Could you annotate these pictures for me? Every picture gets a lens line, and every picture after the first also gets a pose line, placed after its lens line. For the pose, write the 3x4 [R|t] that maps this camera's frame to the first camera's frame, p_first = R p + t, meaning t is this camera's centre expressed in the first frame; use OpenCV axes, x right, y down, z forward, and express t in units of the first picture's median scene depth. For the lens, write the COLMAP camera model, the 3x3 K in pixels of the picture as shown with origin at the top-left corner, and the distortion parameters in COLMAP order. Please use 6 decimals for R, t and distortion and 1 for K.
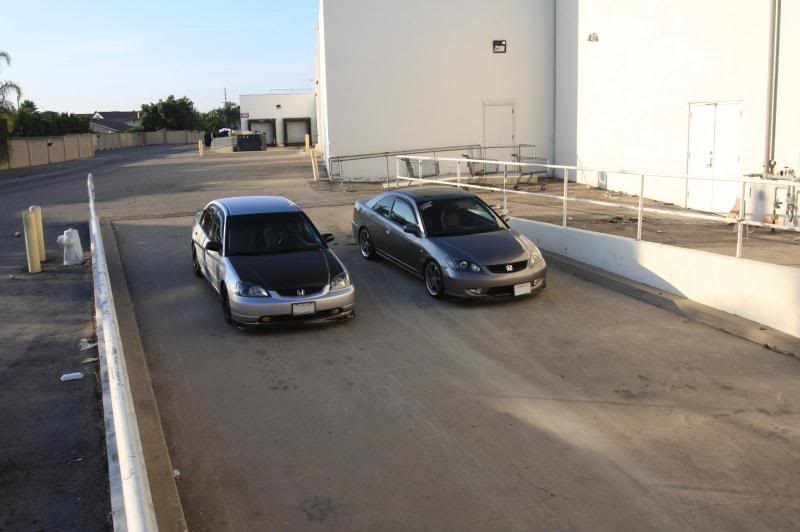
lens RADIAL K [[739.4, 0, 400.0], [0, 739.4, 266.0], [0, 0, 1]] dist [-0.084336, 0.003395]
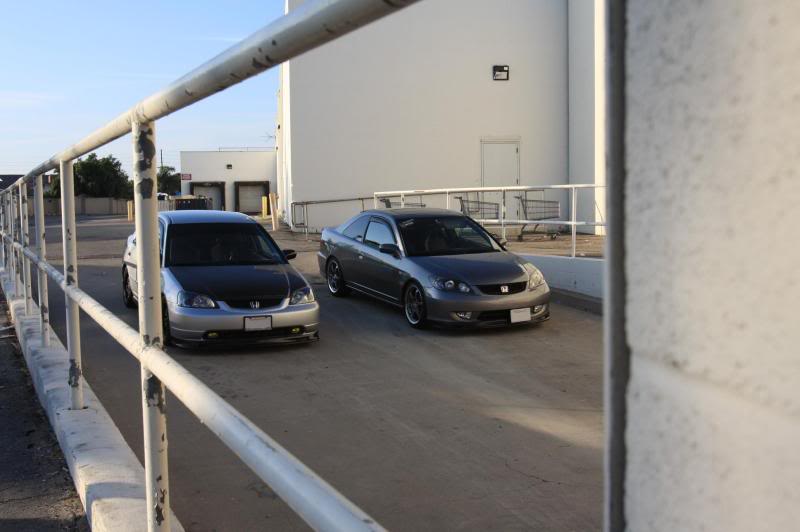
lens RADIAL K [[951.5, 0, 400.0], [0, 951.5, 266.0], [0, 0, 1]] dist [-0.061691, 0.012497]
pose [[0.999738, 0.012209, 0.019345, 0.007937], [-0.009682, 0.992017, -0.125732, 0.110685], [-0.020725, 0.125512, 0.991876, -0.070076]]
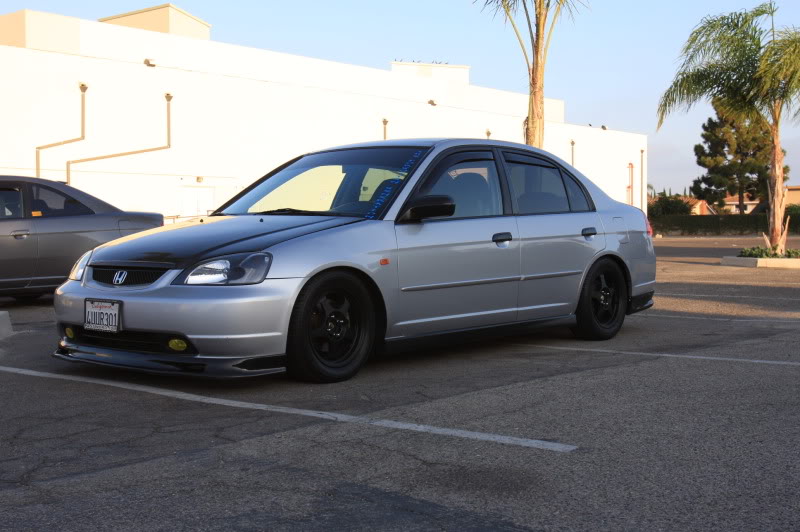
lens RADIAL K [[1092.1, 0, 400.0], [0, 1092.1, 266.0], [0, 0, 1]] dist [-0.031313, 0.104799]
pose [[0.430637, 0.019047, -0.902324, 0.391616], [-0.214961, 0.973170, -0.082048, 0.039988], [0.876552, 0.229297, 0.423178, 0.773443]]
